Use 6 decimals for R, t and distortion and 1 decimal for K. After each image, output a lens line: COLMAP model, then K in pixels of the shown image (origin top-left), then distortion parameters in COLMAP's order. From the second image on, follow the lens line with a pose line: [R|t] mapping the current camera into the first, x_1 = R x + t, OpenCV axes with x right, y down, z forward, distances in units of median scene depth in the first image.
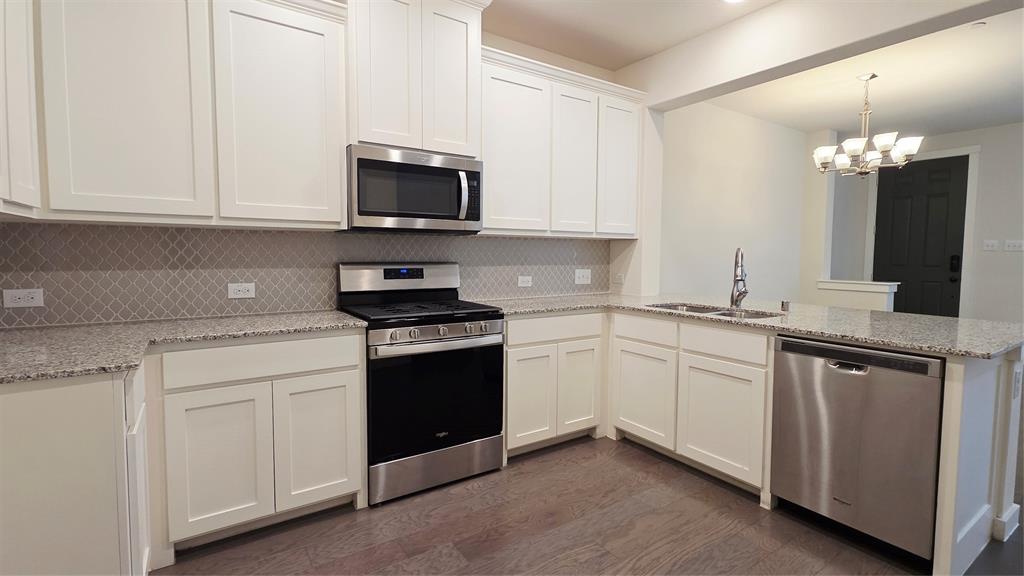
lens RADIAL K [[475.3, 0, 524.8], [0, 475.3, 271.5], [0, 0, 1]] dist [0.002814, 0.000324]
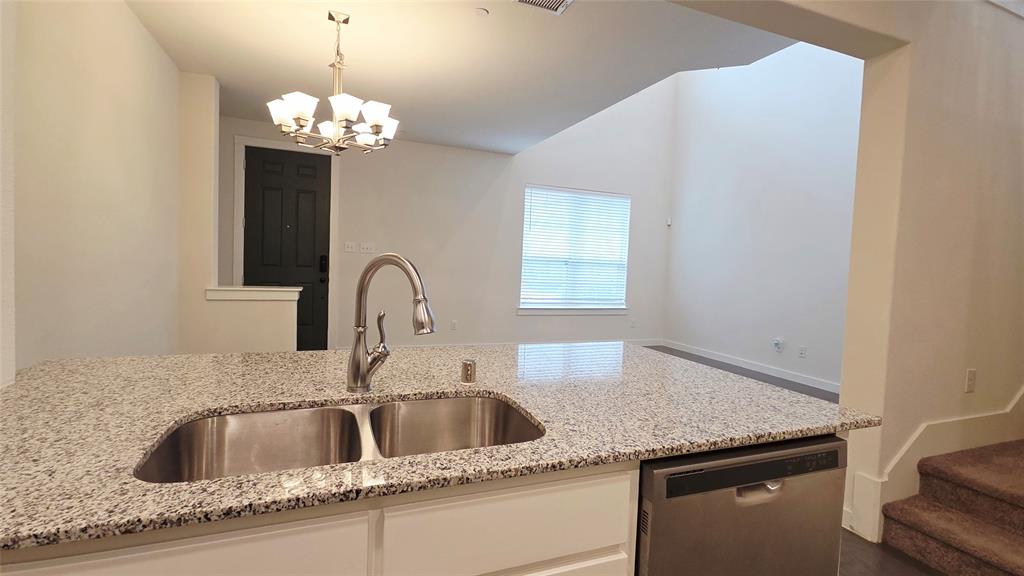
lens RADIAL K [[475.3, 0, 512.5], [0, 475.3, 282.0], [0, 0, 1]] dist [0.002814, 0.000324]
pose [[0.222902, -0.050449, 0.973535, 0.035656], [0.012504, 0.998726, 0.048892, -0.028388], [-0.974761, 0.001275, 0.223248, 0.494437]]
